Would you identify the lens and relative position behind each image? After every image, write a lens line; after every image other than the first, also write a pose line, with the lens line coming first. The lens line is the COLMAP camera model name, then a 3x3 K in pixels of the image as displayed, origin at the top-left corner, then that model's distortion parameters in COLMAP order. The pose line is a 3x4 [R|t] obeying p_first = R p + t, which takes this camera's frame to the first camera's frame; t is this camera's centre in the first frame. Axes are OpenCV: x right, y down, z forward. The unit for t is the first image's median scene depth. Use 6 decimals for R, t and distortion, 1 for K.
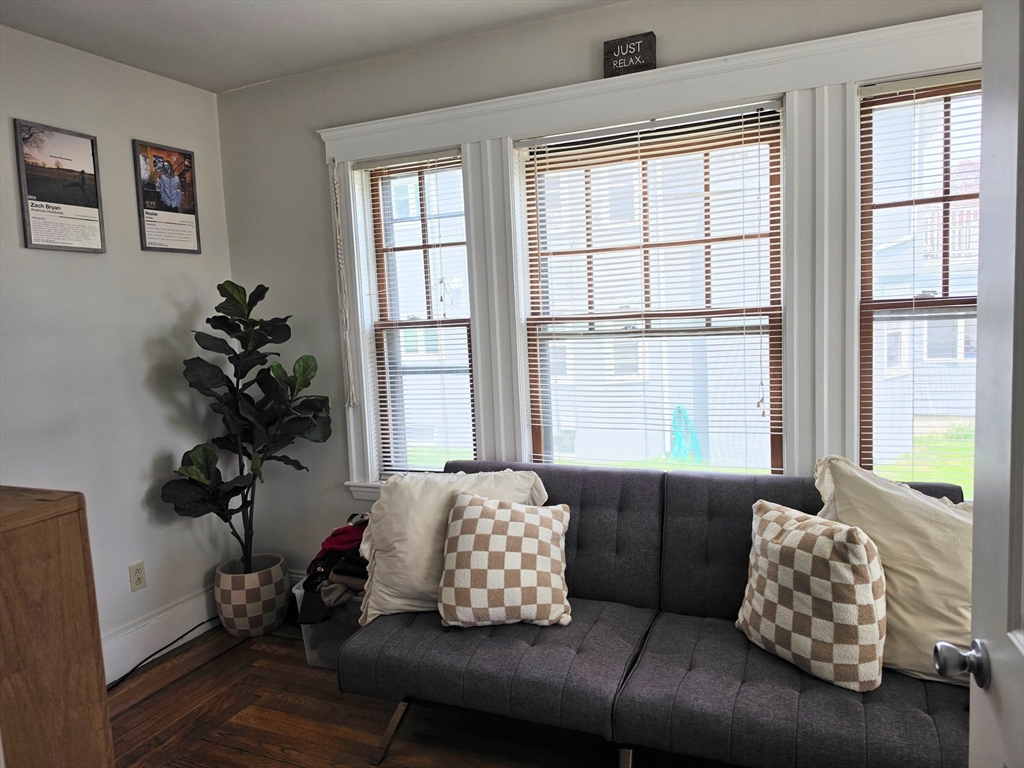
lens RADIAL K [[716.3, 0, 509.5], [0, 716.3, 398.4], [0, 0, 1]] dist [-0.002097, -0.001632]
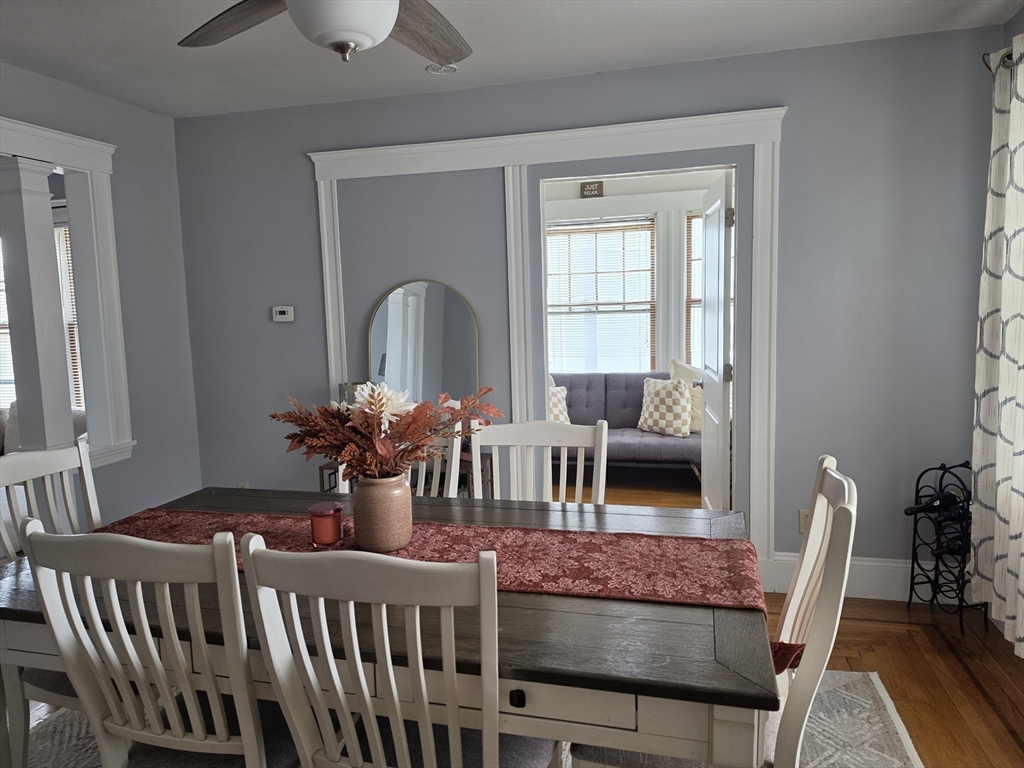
lens RADIAL K [[716.3, 0, 509.5], [0, 716.3, 398.4], [0, 0, 1]] dist [-0.002097, -0.001632]
pose [[0.986960, 0.000149, 0.160965, -0.500027], [-0.000145, 1.000000, -0.000042, 0.203245], [-0.160965, 0.000019, 0.986960, -1.319405]]
